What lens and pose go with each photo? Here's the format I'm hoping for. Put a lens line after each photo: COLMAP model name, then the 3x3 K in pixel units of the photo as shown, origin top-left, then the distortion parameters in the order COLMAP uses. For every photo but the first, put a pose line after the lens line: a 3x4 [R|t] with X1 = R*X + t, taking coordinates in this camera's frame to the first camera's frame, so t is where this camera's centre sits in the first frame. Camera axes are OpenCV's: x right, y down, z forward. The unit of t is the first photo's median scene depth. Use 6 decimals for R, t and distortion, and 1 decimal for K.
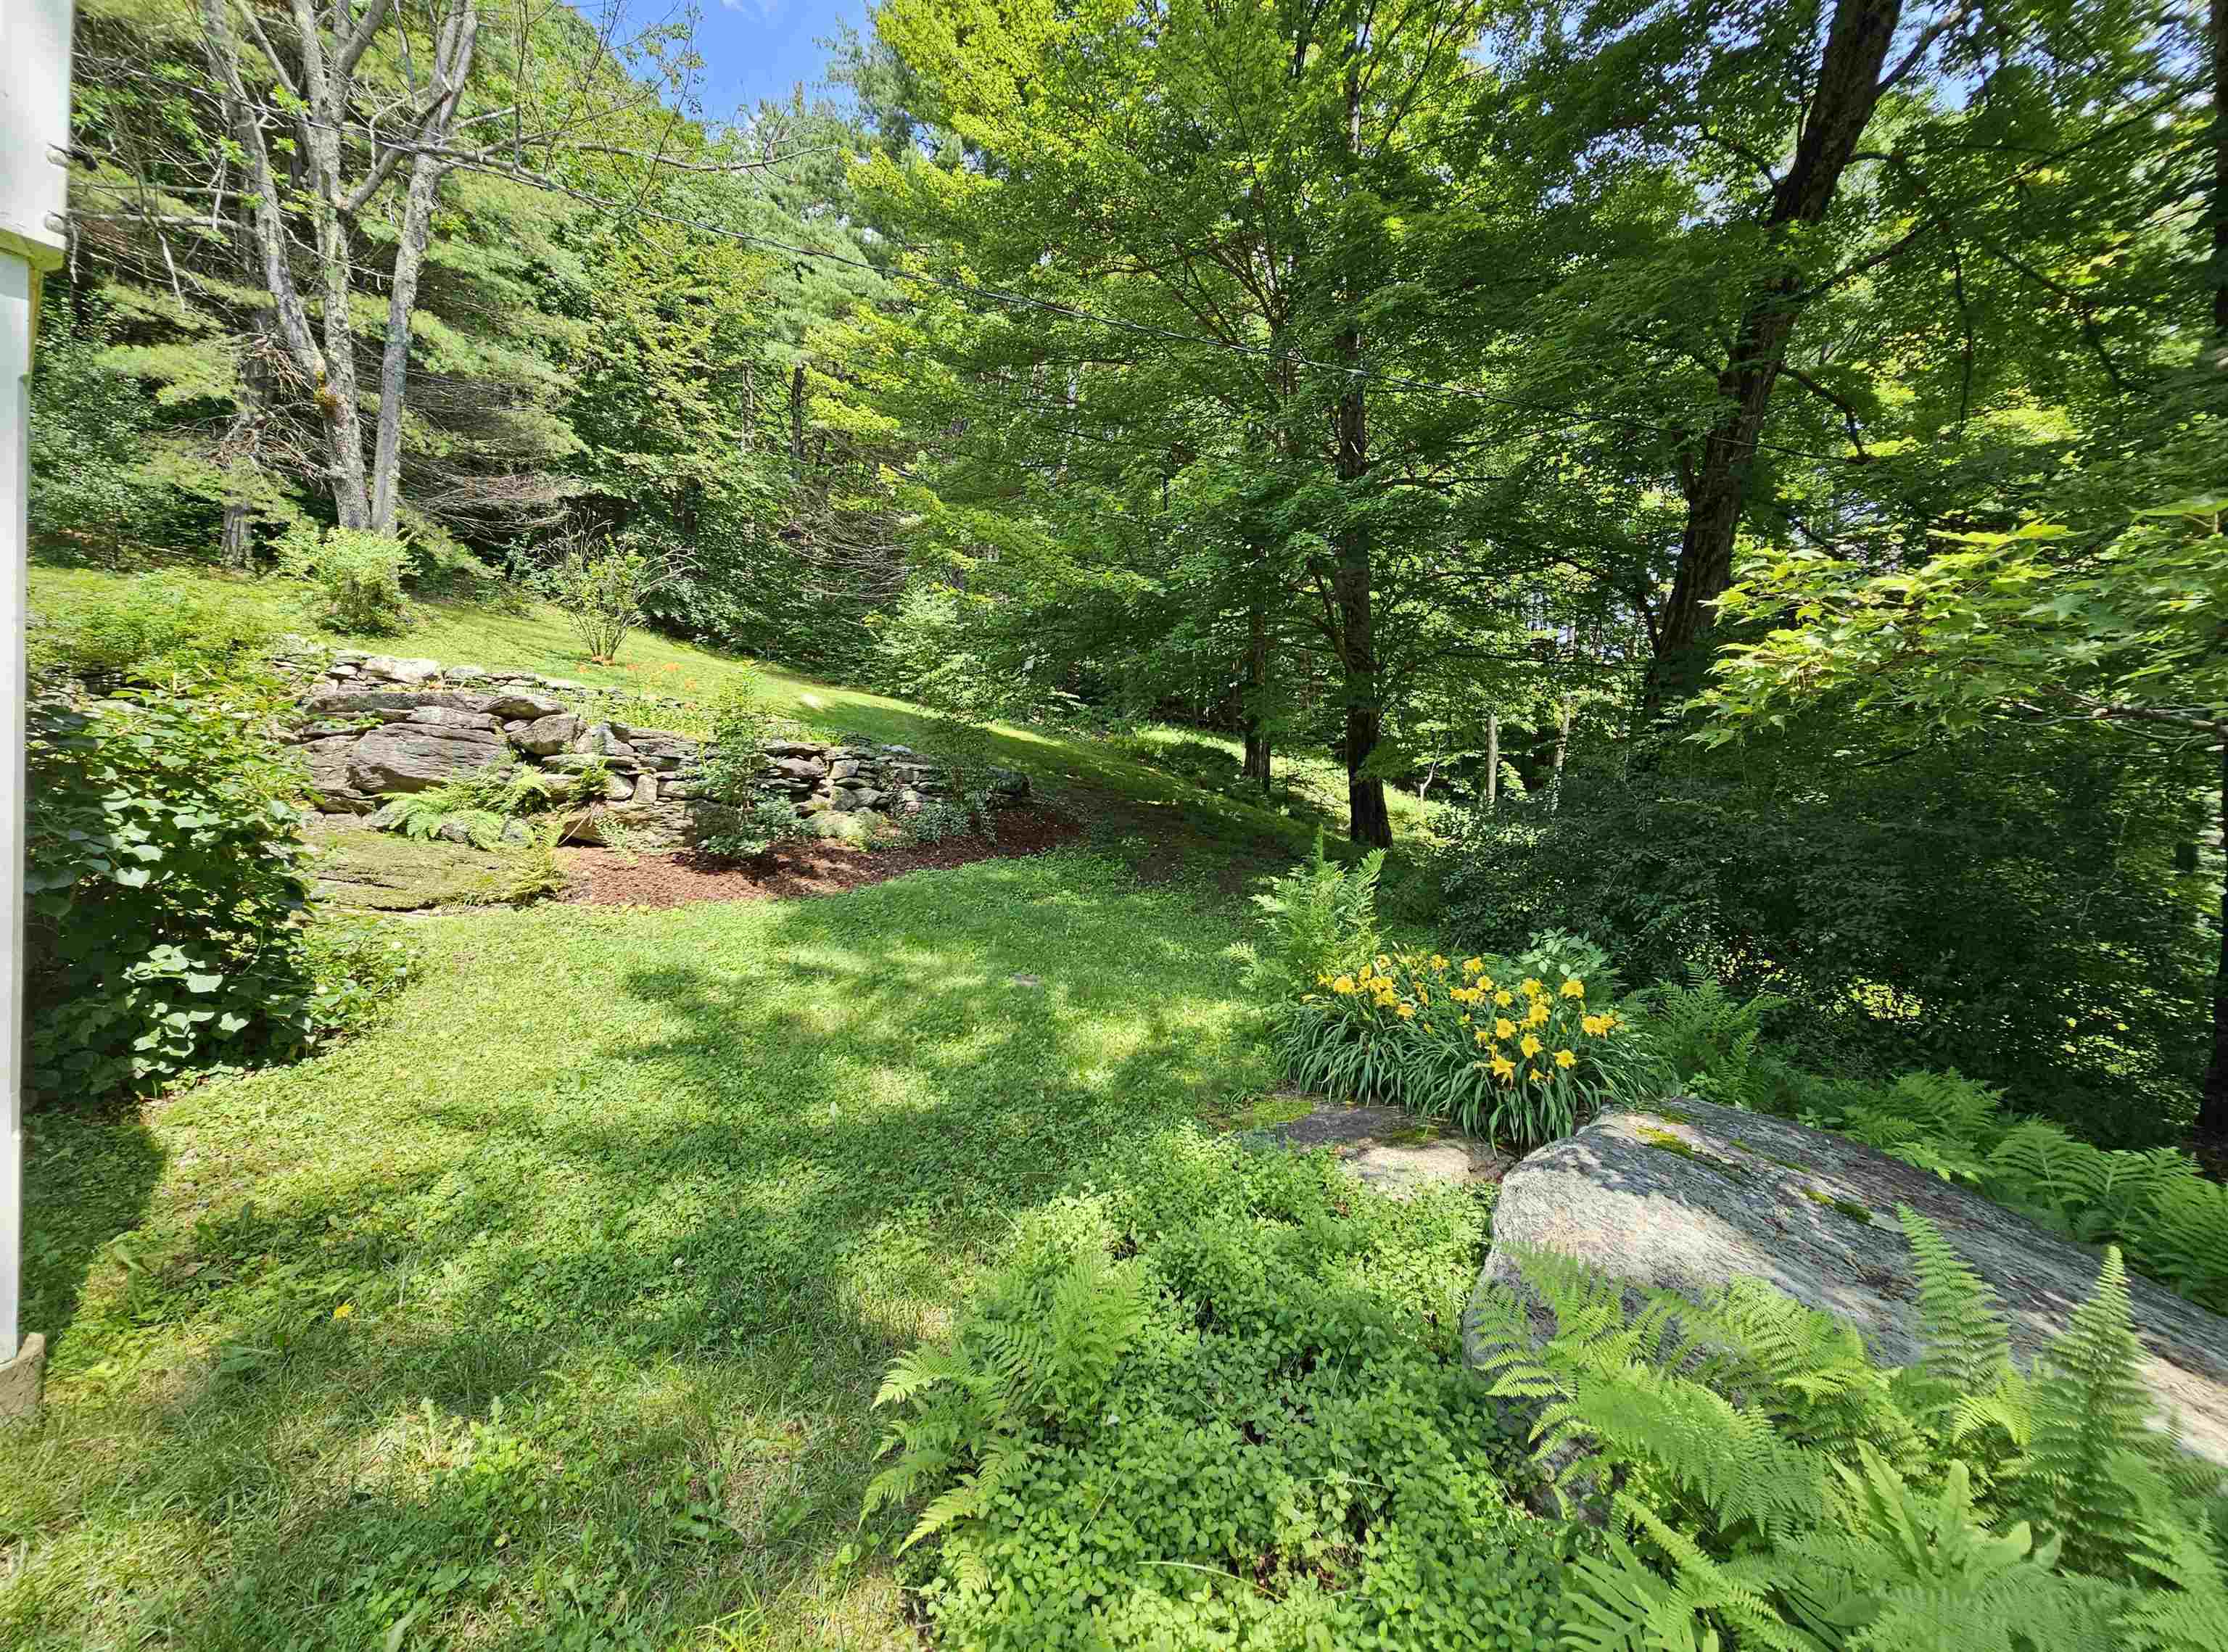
lens RADIAL K [[904.0, 0, 1106.3], [0, 904.0, 822.9], [0, 0, 1]] dist [-0.004393, 0.000669]
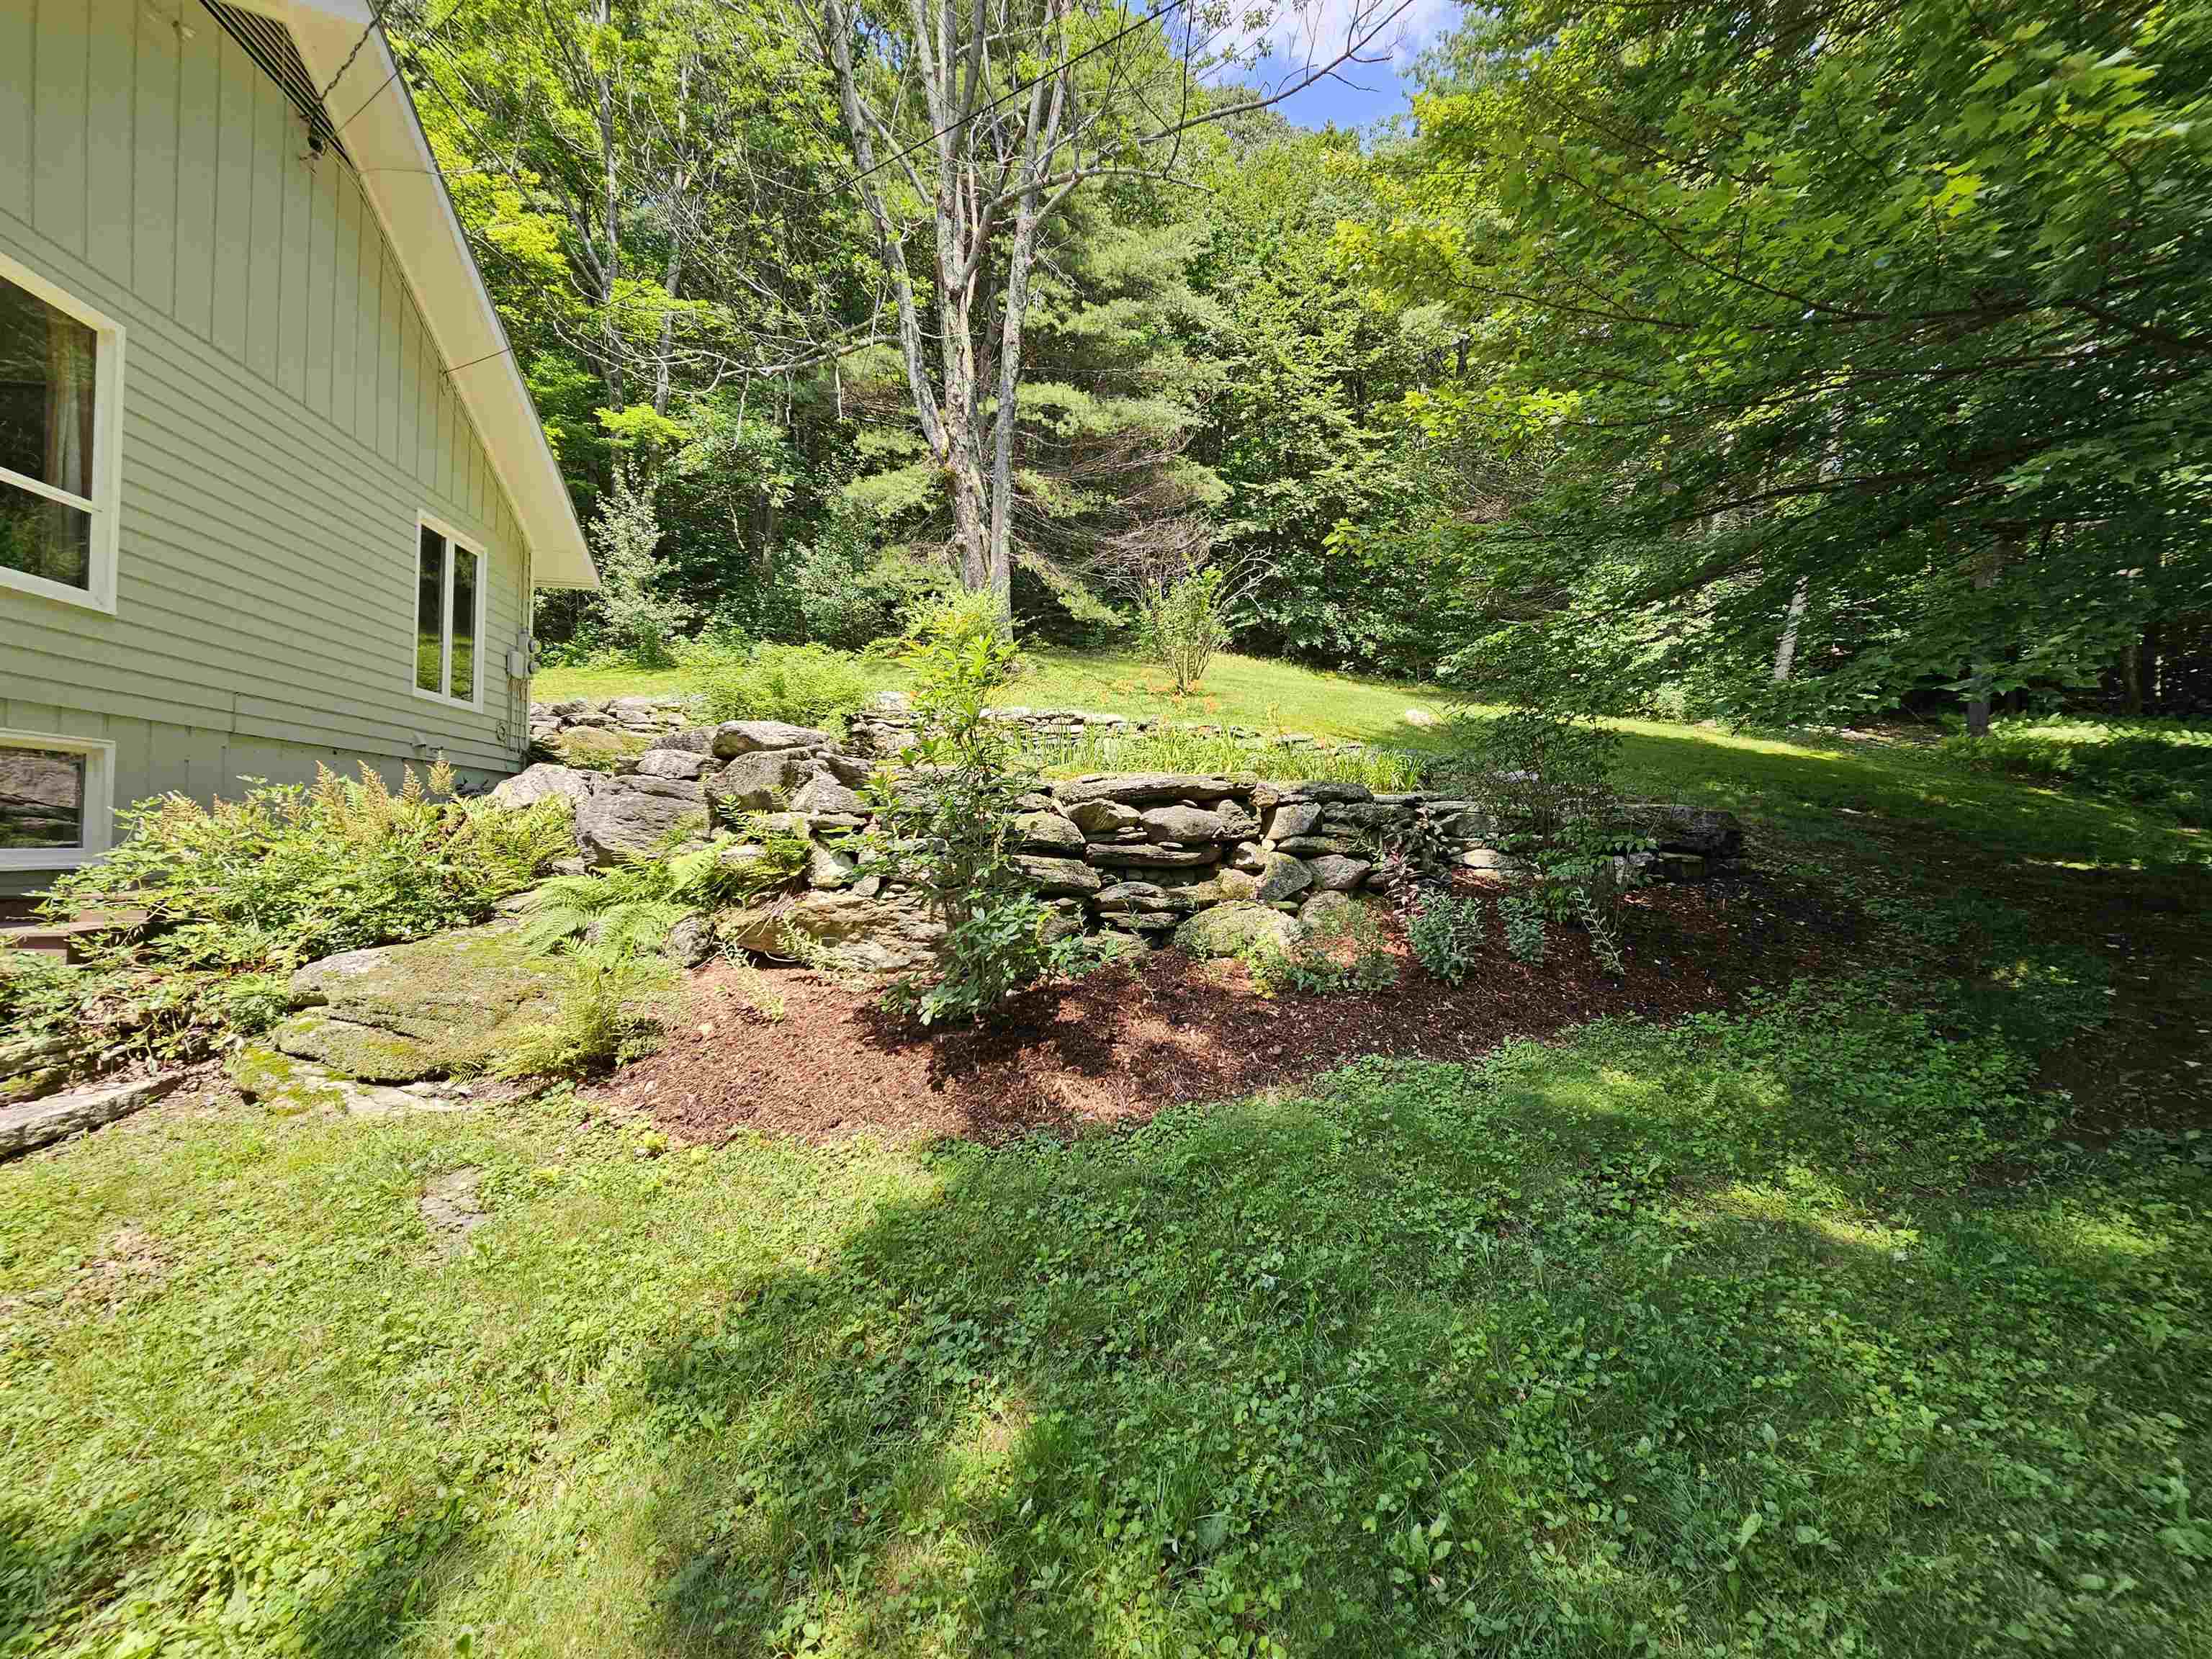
lens RADIAL K [[897.6, 0, 1103.4], [0, 897.6, 825.0], [0, 0, 1]] dist [-0.004393, 0.000669]
pose [[0.734142, -0.003449, -0.678987, -0.003410], [-0.016604, 0.999597, -0.023030, -0.023058], [0.678793, 0.028181, 0.733789, 0.281161]]
